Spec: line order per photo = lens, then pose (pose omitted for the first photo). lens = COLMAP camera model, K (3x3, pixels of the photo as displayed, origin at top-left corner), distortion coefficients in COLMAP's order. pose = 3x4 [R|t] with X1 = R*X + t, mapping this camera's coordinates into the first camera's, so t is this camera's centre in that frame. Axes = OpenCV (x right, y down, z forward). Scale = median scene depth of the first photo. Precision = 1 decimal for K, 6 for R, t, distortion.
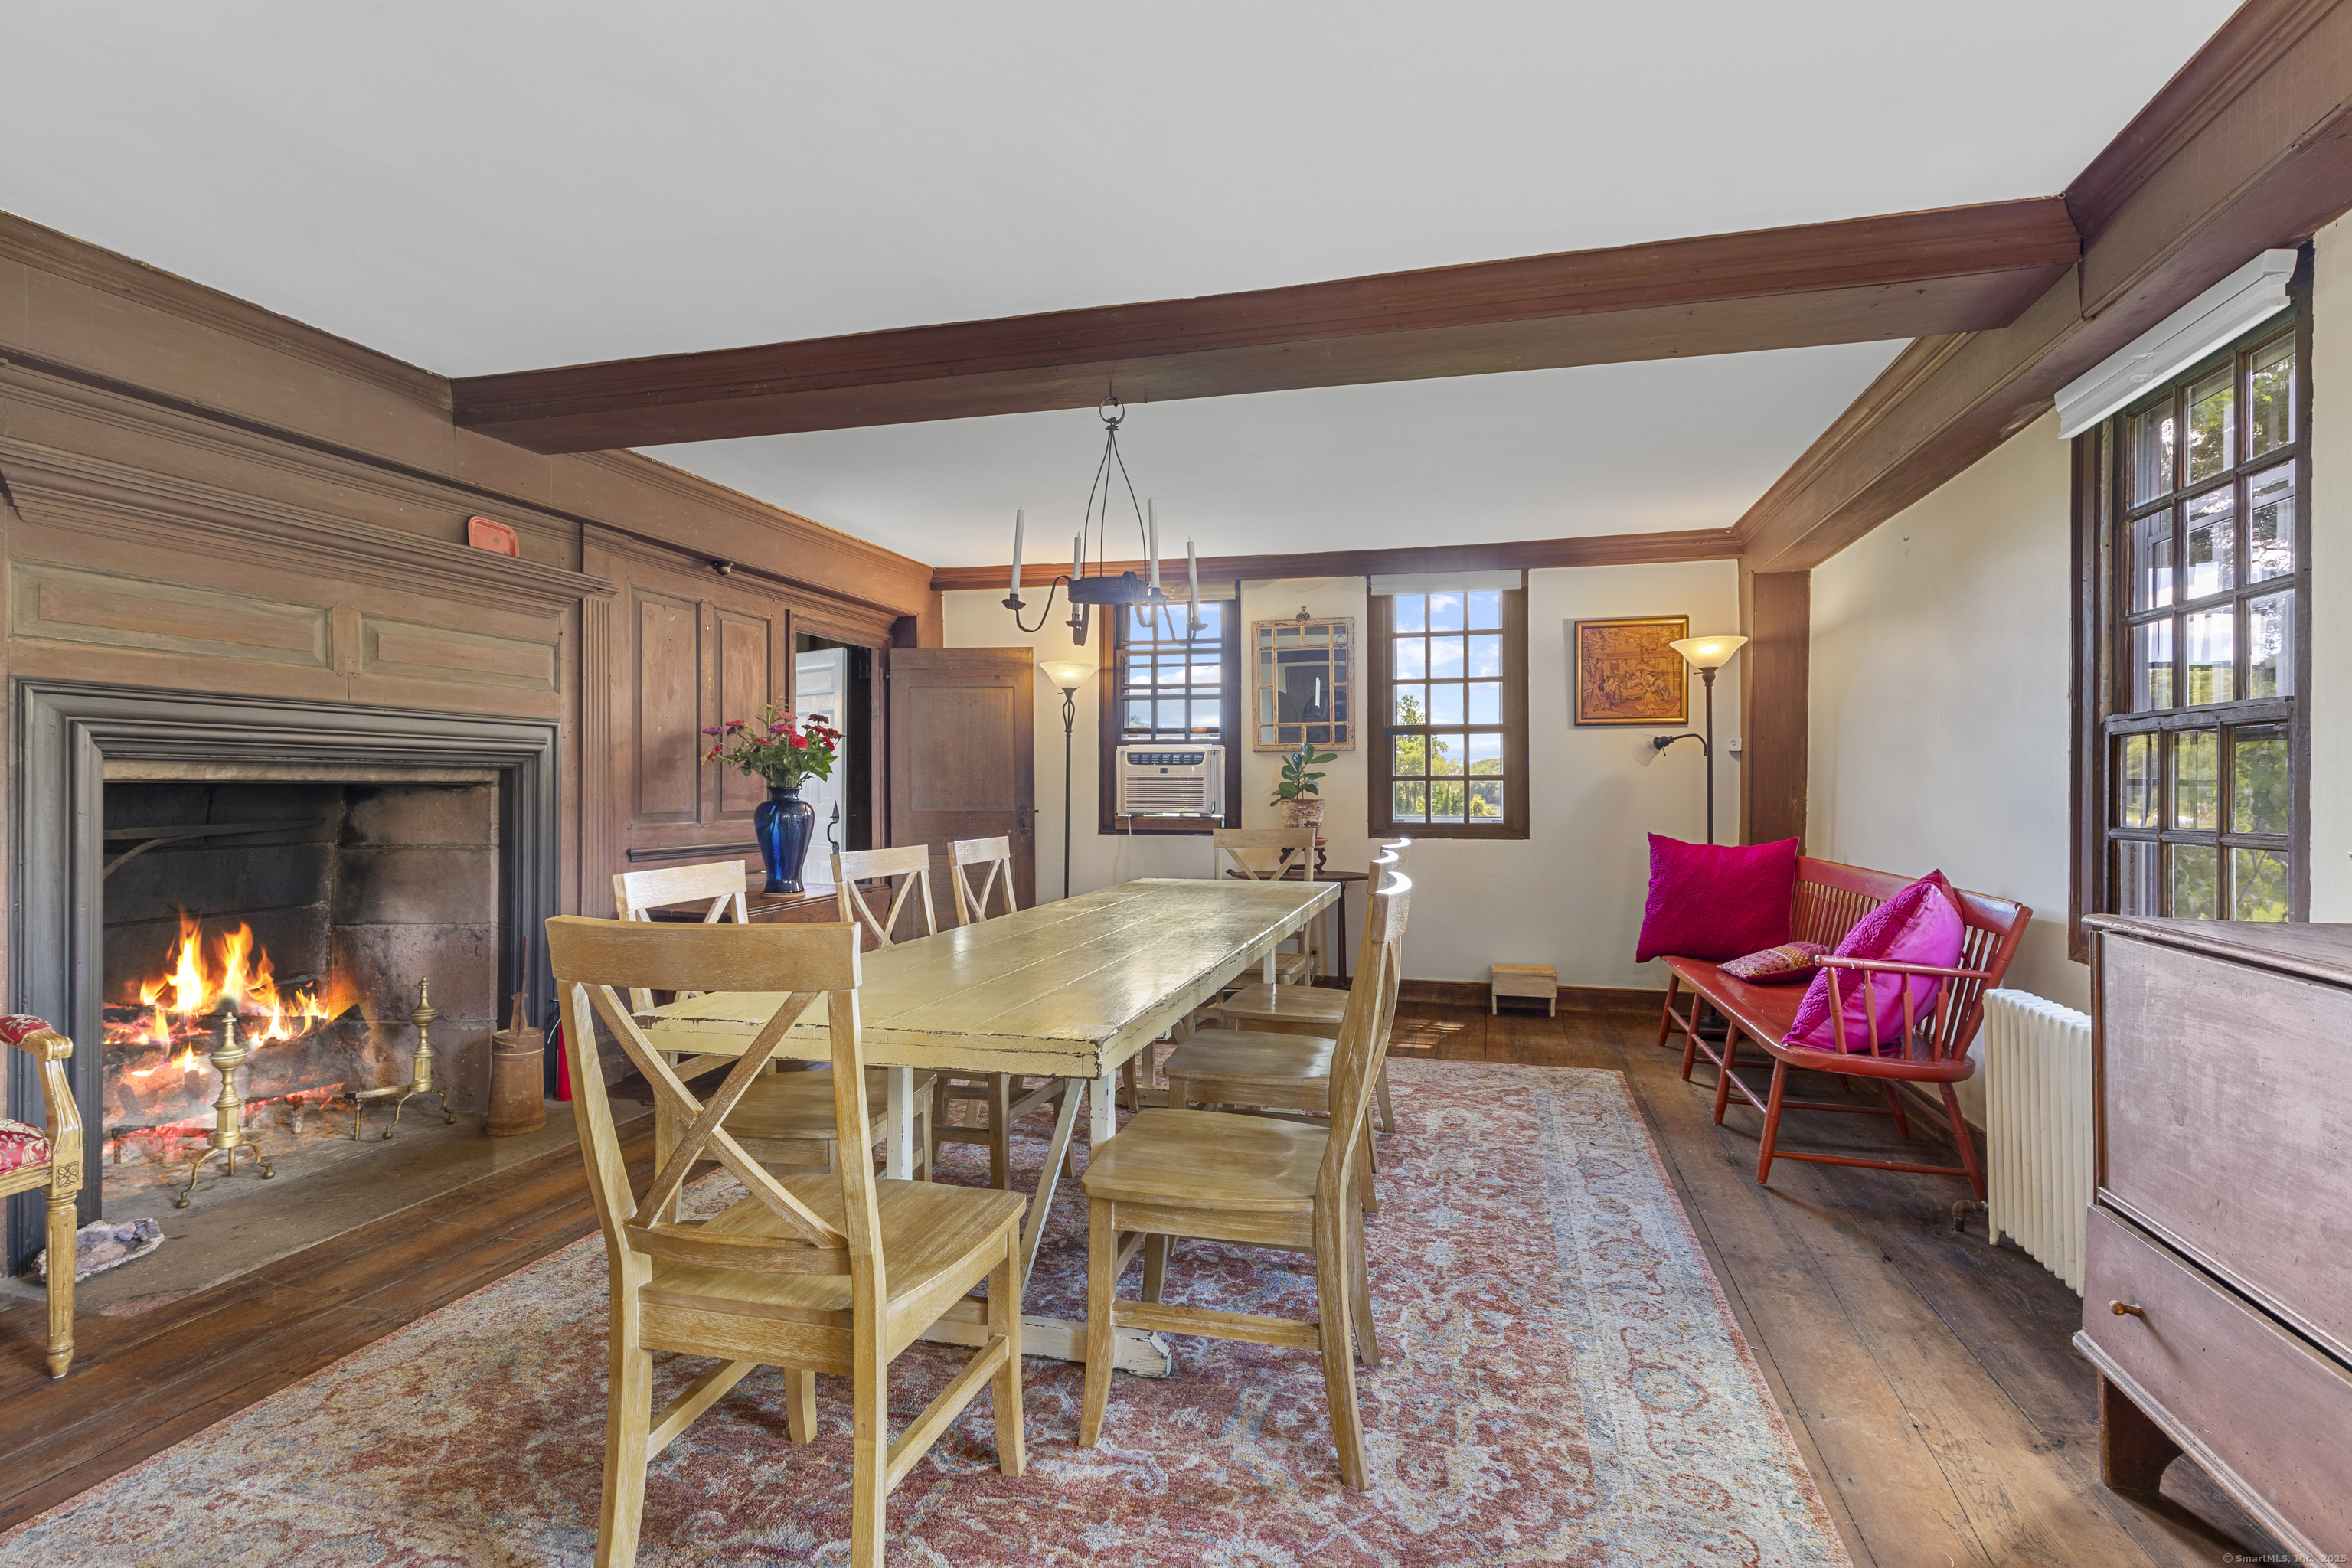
lens RADIAL K [[1086.9, 0, 1185.2], [0, 1086.9, 781.3], [0, 0, 1]] dist [0.012365, -0.000608]
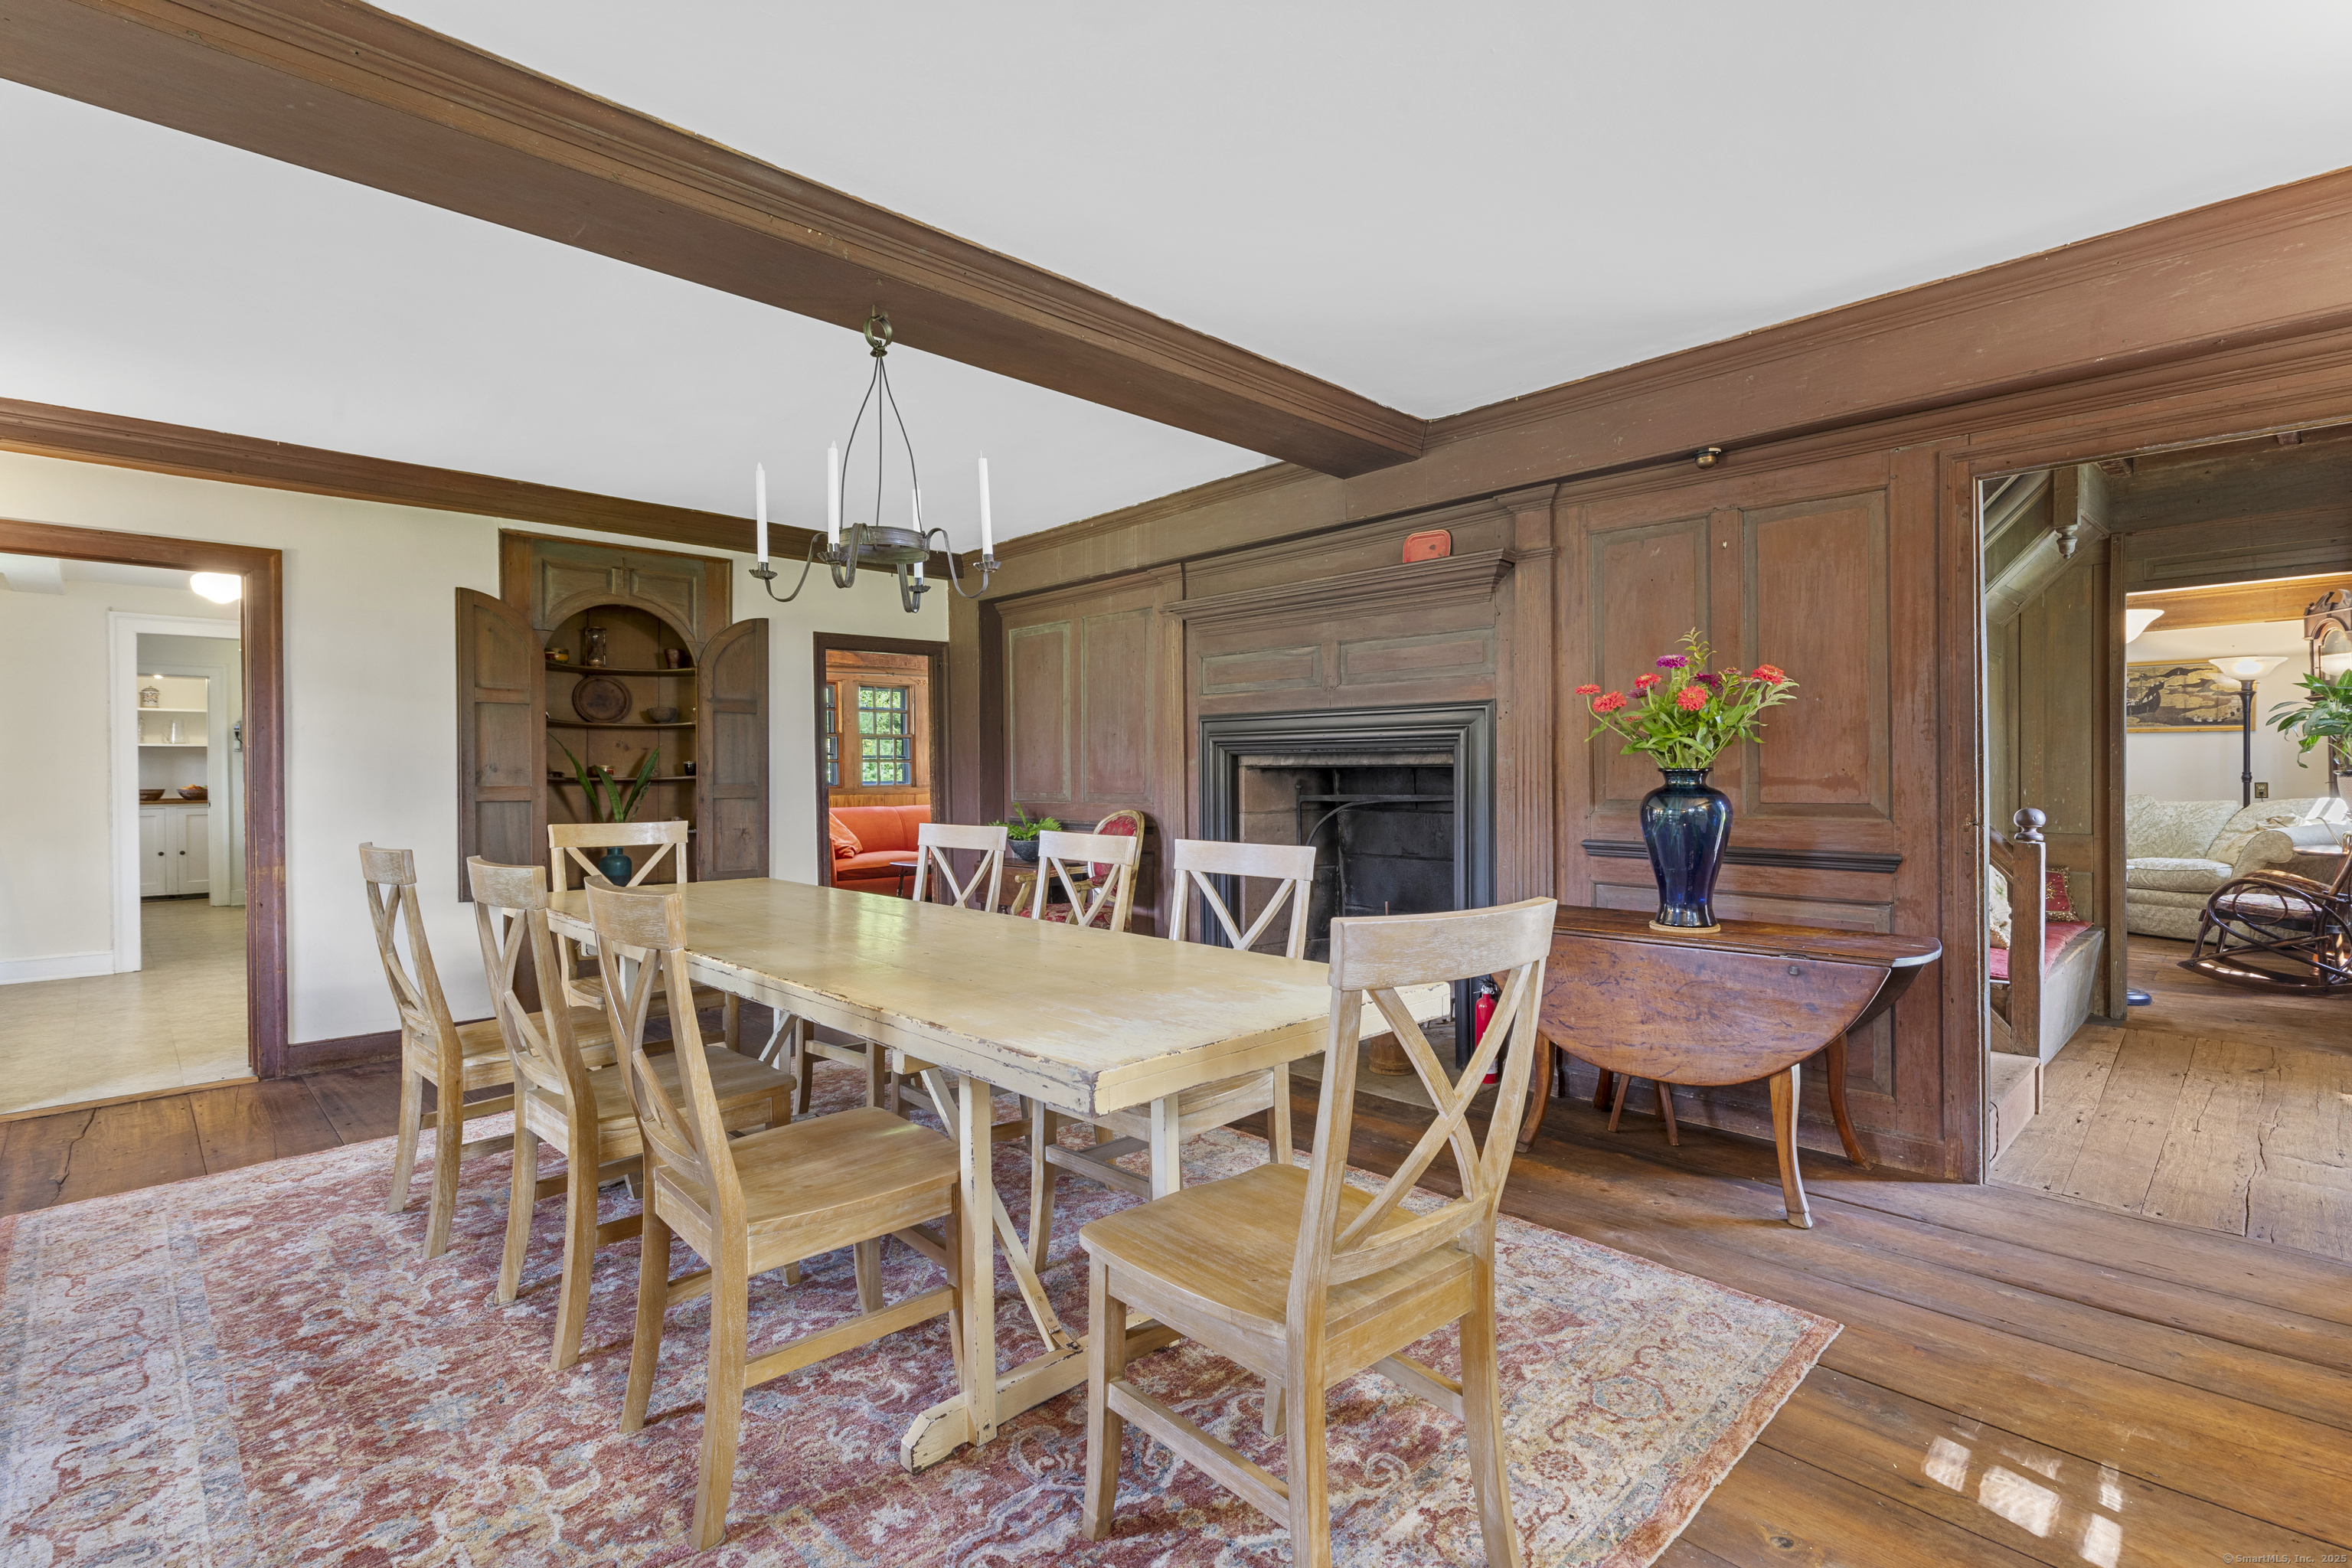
lens RADIAL K [[1086.9, 0, 1177.1], [0, 1086.9, 775.0], [0, 0, 1]] dist [0.012365, -0.000608]
pose [[-0.505190, 0.004830, -0.862995, 0.627484], [0.009438, 0.999955, 0.000071, 0.011973], [0.862957, -0.008109, -0.505213, 1.834299]]
